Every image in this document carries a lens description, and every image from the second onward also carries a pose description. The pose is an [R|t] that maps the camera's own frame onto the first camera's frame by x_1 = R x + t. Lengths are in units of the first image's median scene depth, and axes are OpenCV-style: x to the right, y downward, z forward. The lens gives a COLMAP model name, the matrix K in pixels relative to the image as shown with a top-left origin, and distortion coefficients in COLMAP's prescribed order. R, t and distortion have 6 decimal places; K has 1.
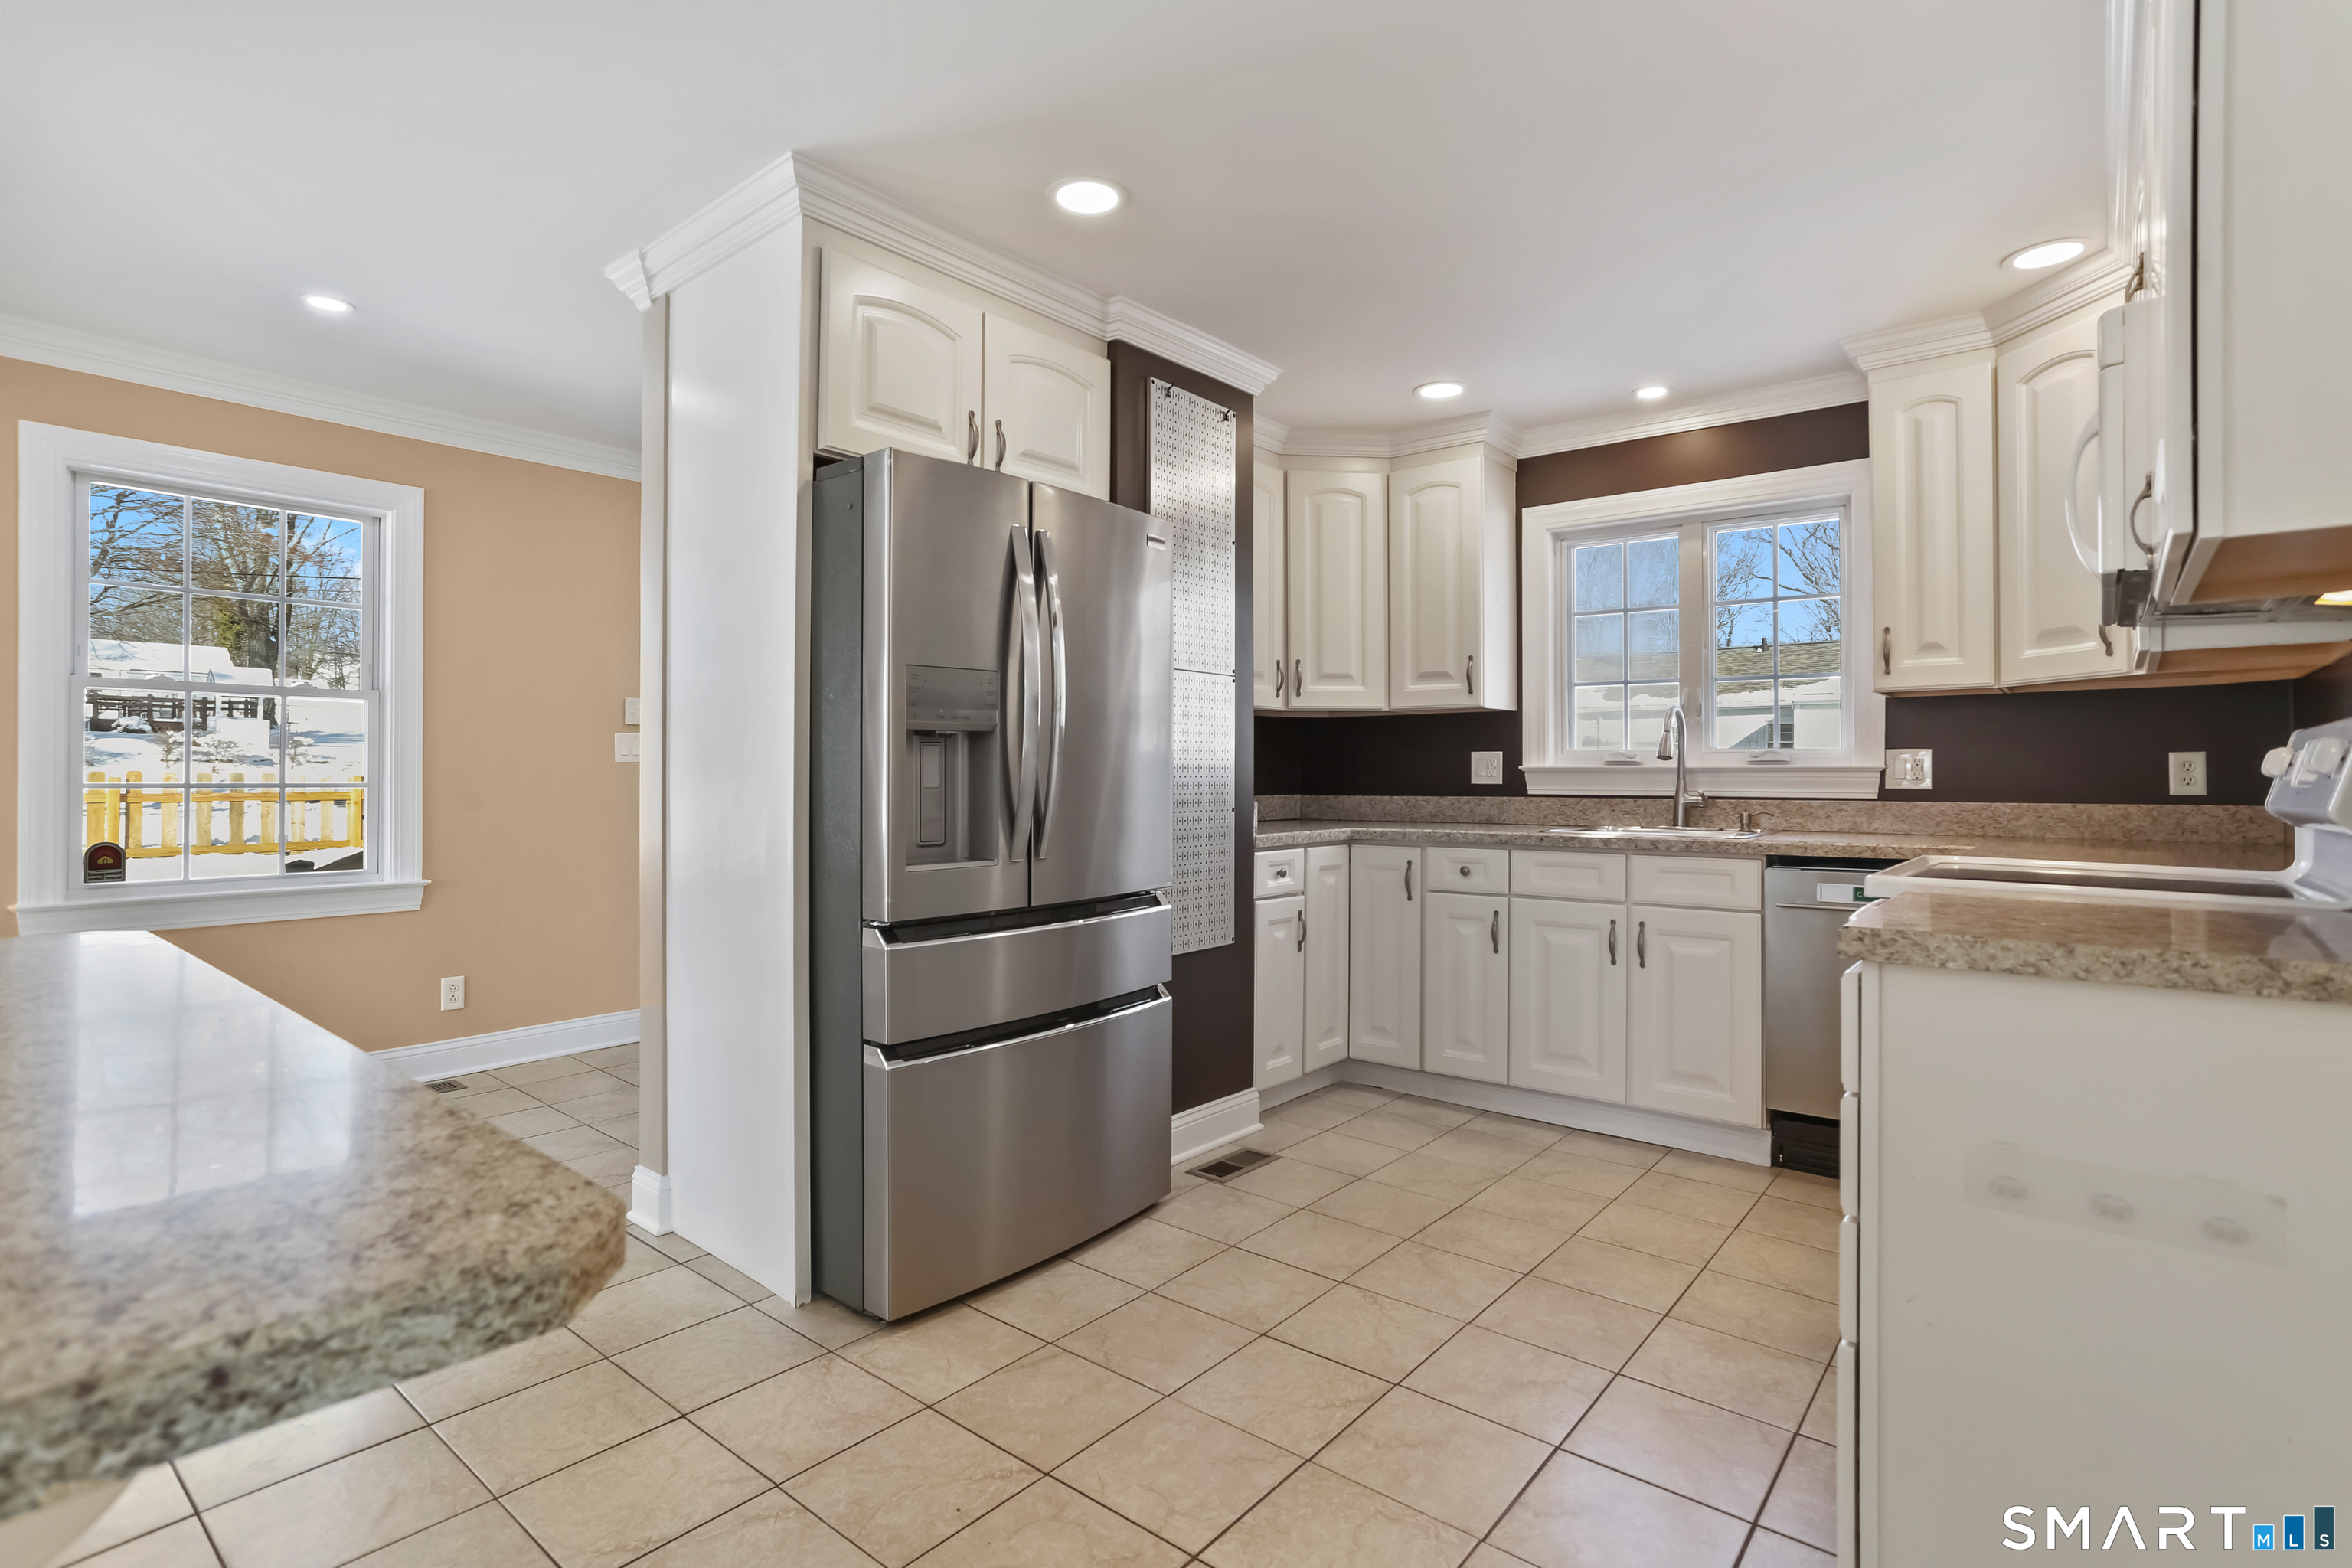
lens RADIAL K [[1141.2, 0, 1182.9], [0, 1141.2, 771.6], [0, 0, 1]] dist [-0.046501, 0.028336]
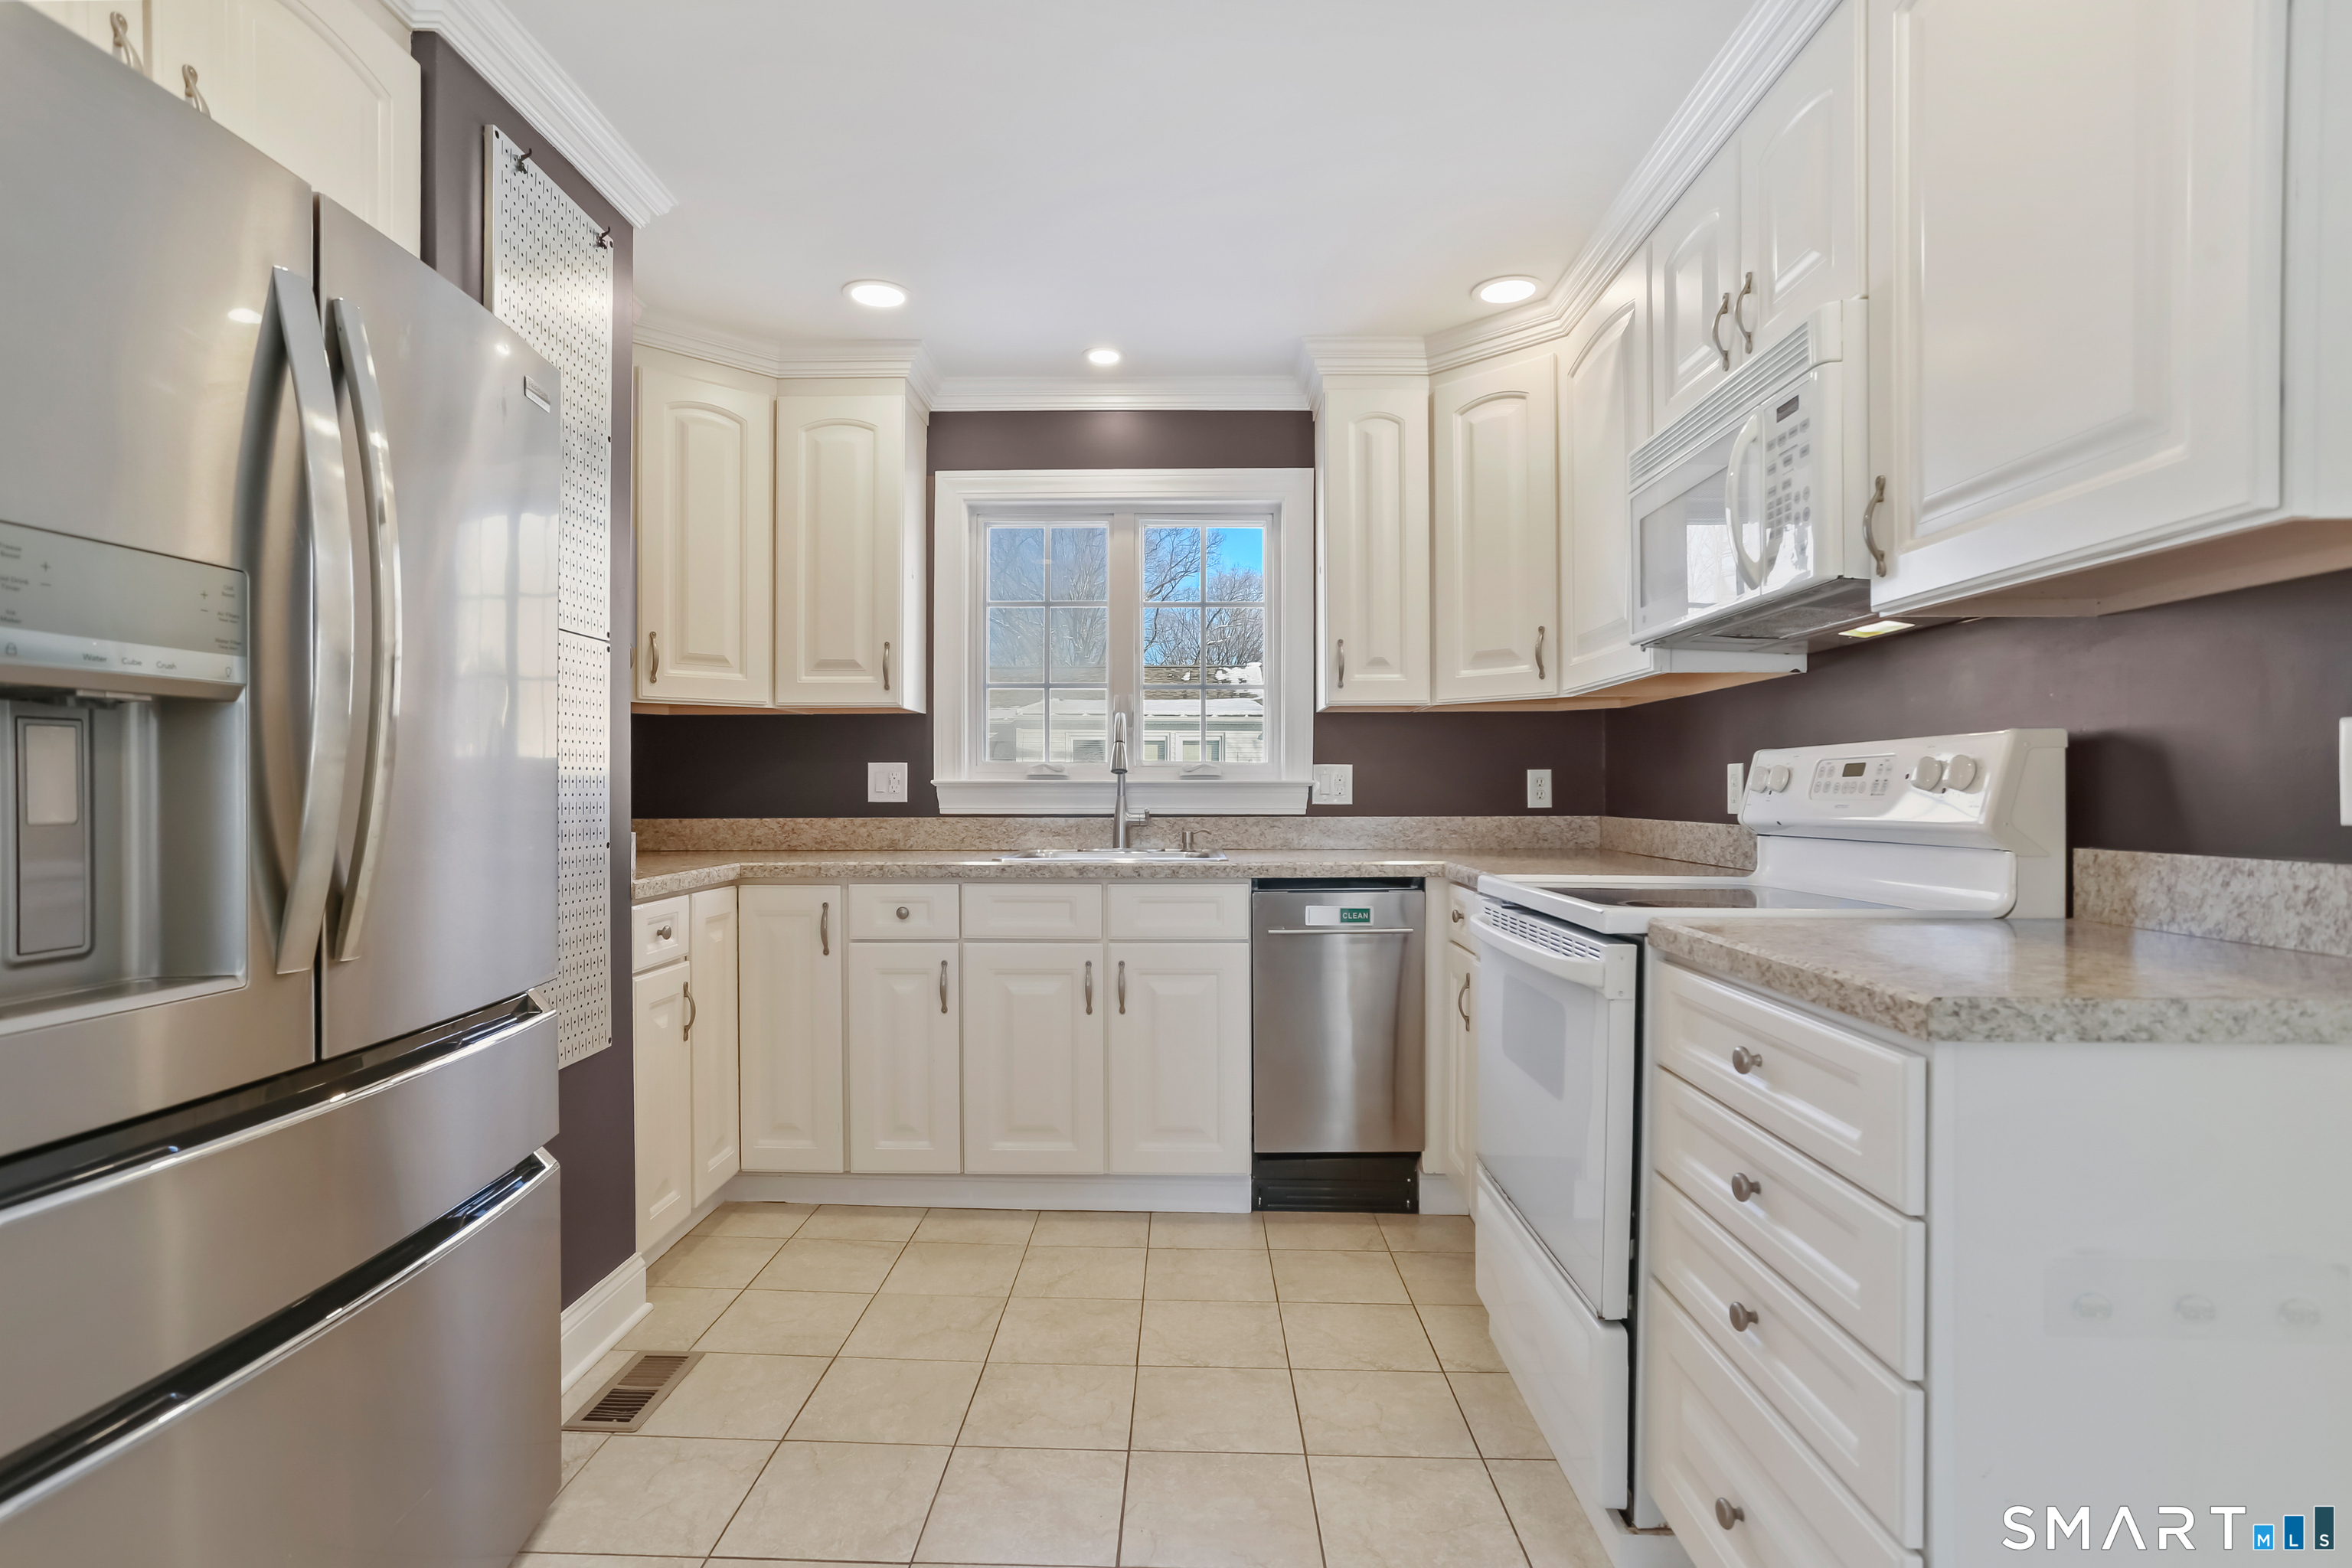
lens RADIAL K [[1141.2, 0, 1156.8], [0, 1141.2, 800.1], [0, 0, 1]] dist [-0.046501, 0.028336]
pose [[0.791562, -0.006918, 0.611050, -0.103470], [-0.000061, 0.999935, 0.011399, 0.000197], [-0.611089, -0.009060, 0.791510, 0.290111]]
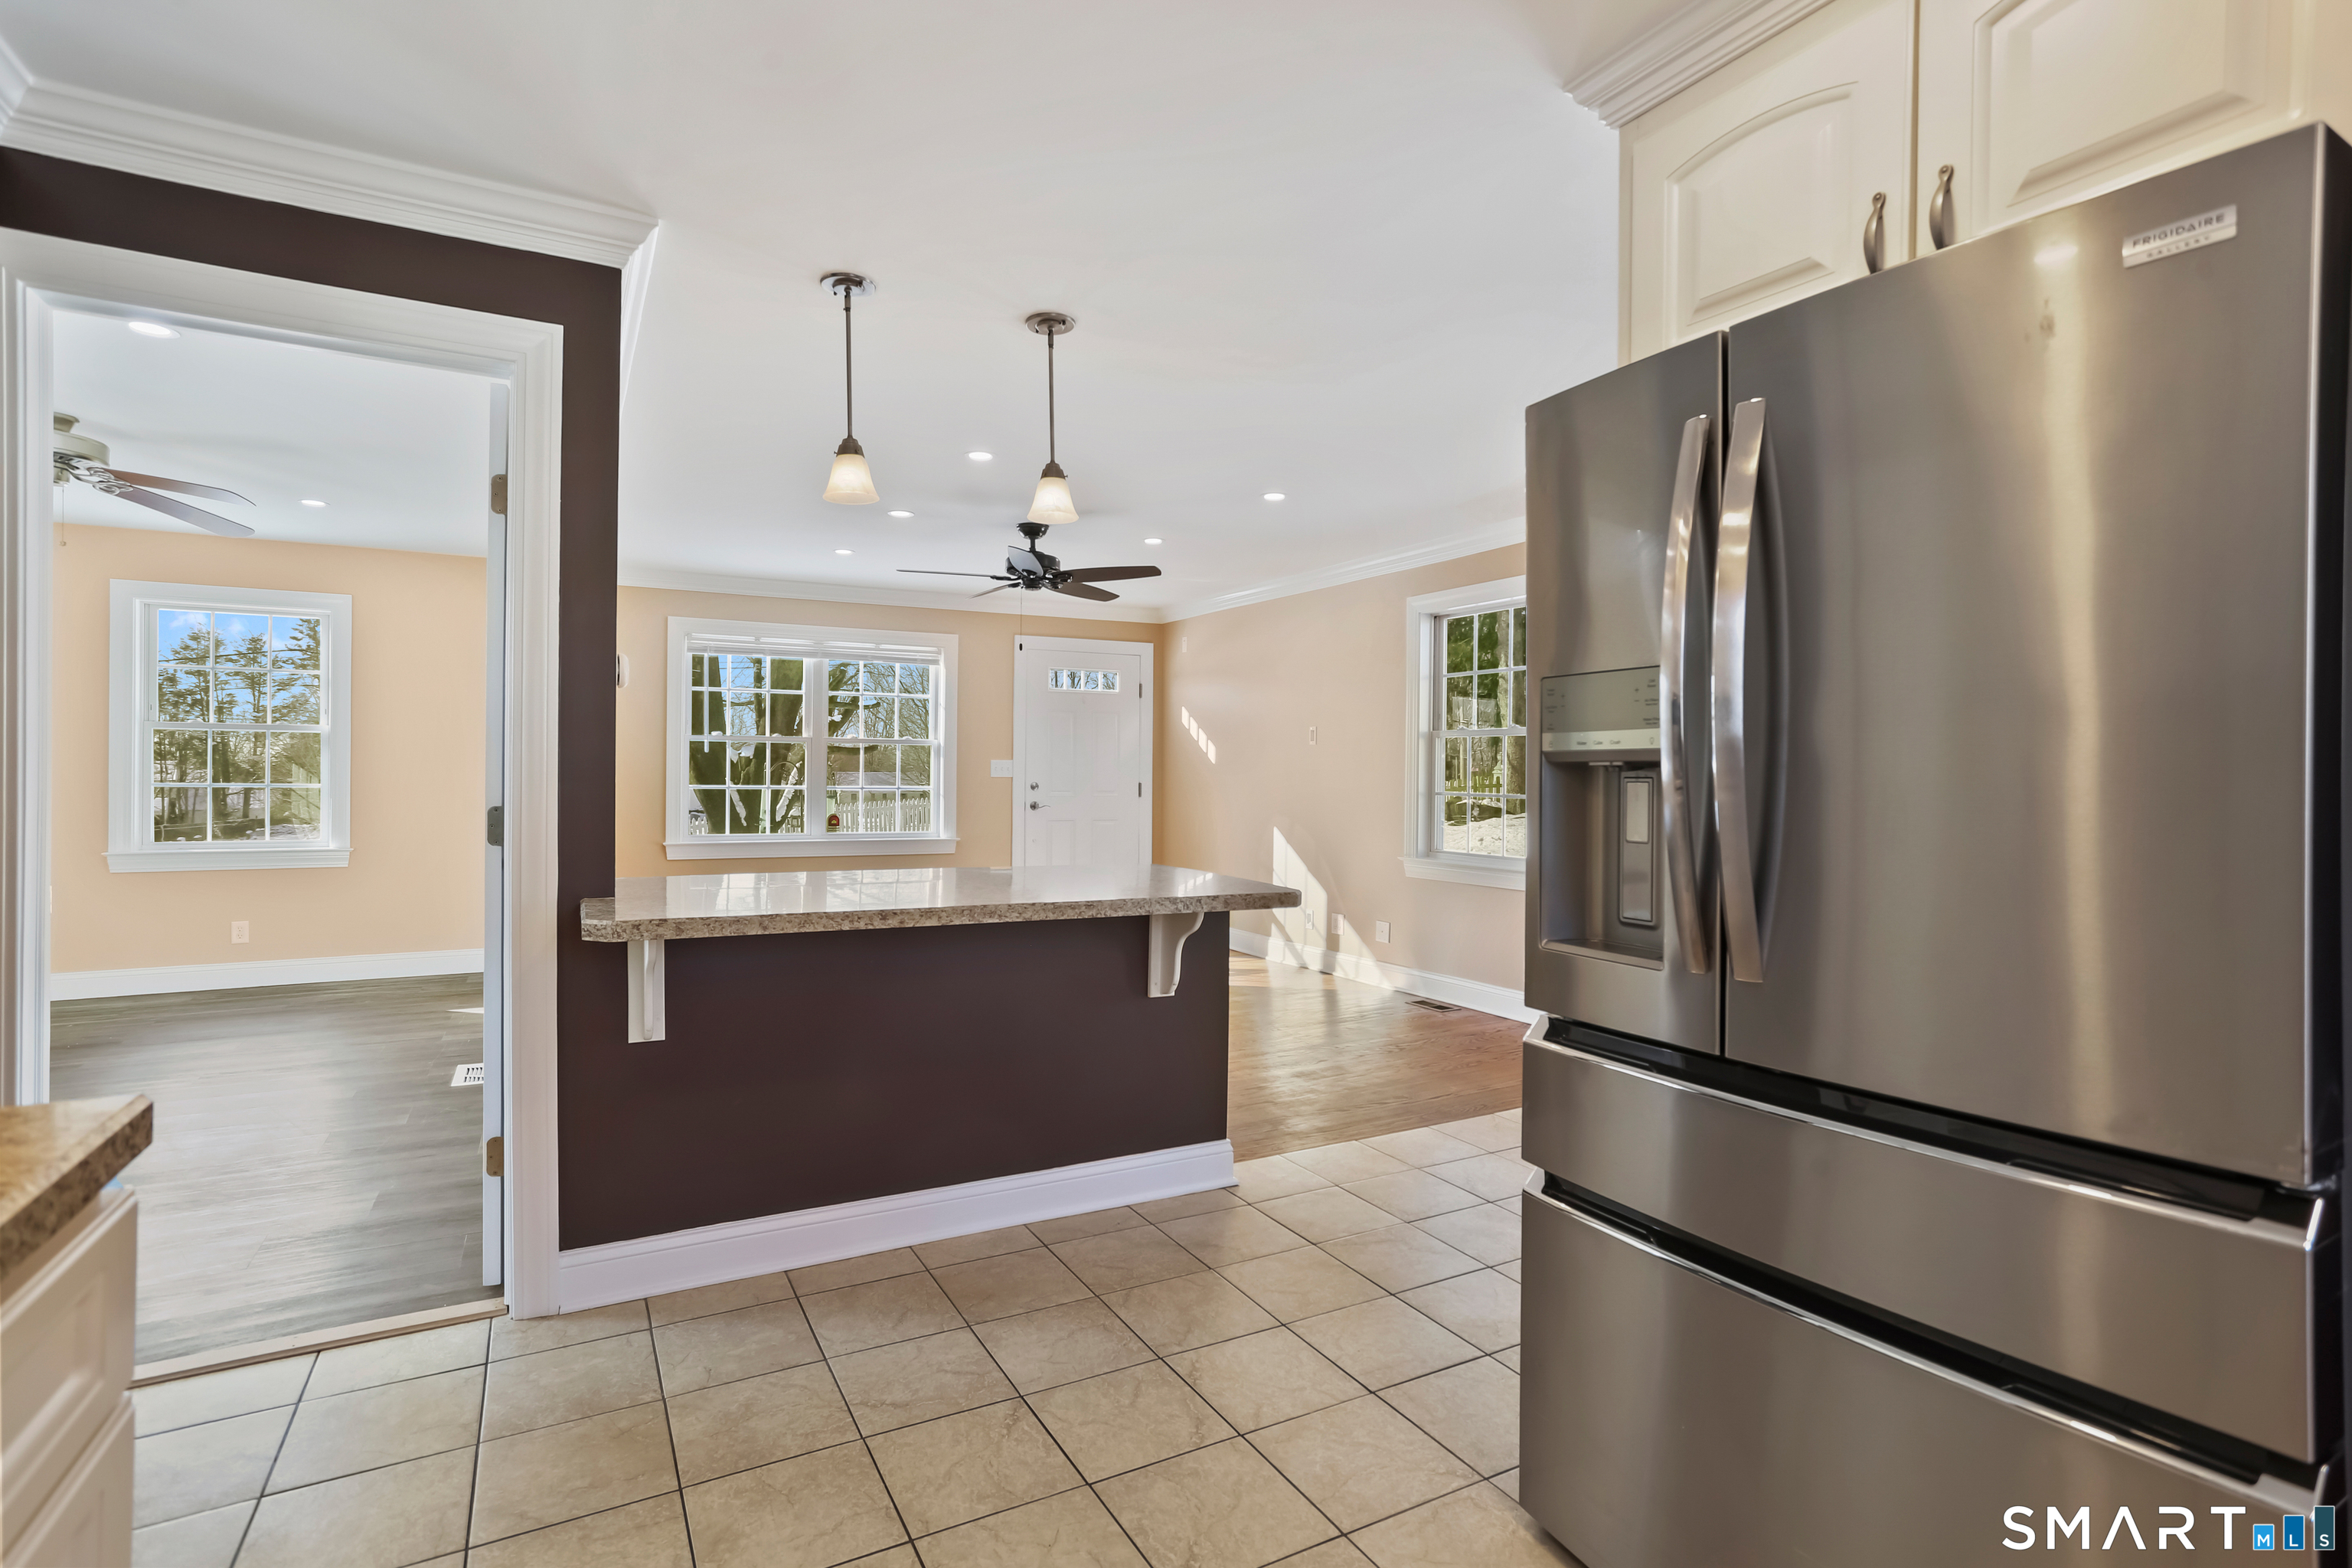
lens RADIAL K [[1141.2, 0, 1169.6], [0, 1141.2, 778.8], [0, 0, 1]] dist [-0.046501, 0.028336]
pose [[-0.367678, 0.000167, -0.929953, 0.372424], [-0.007682, 0.999965, 0.003217, -0.017676], [0.929921, 0.008327, -0.367664, 0.693177]]
